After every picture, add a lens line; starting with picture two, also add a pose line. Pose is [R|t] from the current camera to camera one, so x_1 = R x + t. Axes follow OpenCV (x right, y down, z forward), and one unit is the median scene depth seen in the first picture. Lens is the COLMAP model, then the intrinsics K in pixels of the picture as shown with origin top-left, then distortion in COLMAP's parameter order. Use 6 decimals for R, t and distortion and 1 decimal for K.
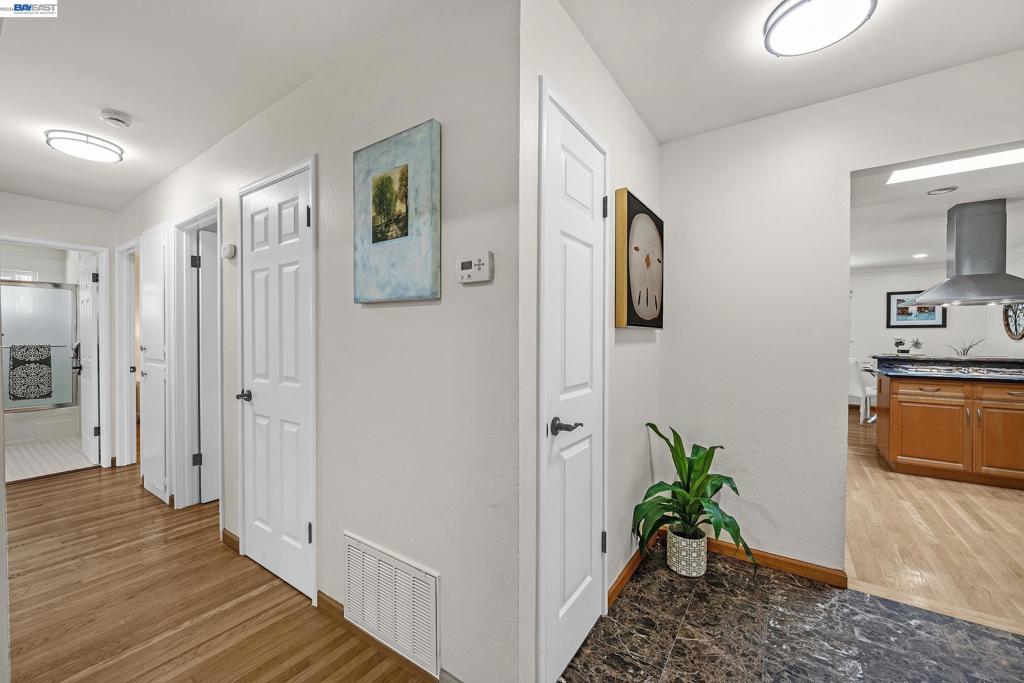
lens RADIAL K [[406.2, 0, 509.7], [0, 406.2, 339.1], [0, 0, 1]] dist [-0.003982, 0.000047]
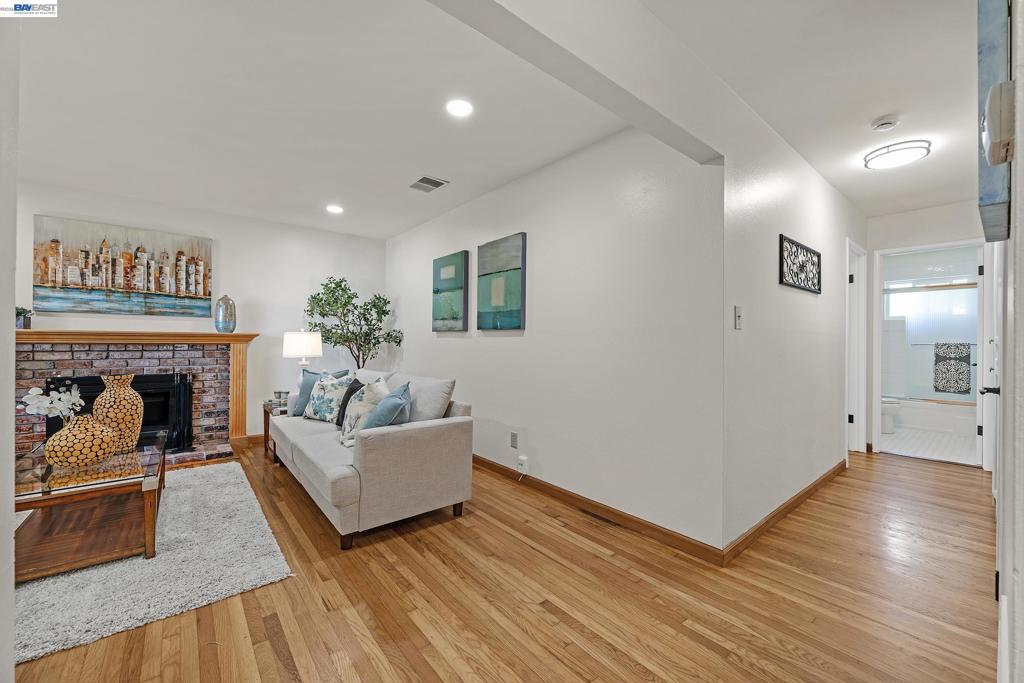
lens RADIAL K [[406.2, 0, 511.6], [0, 406.2, 345.1], [0, 0, 1]] dist [-0.003982, 0.000047]
pose [[-0.262403, 0.006036, -0.964940, 0.315180], [-0.014969, 0.999835, 0.010325, 0.052662], [0.964842, 0.017154, -0.262269, 0.290908]]
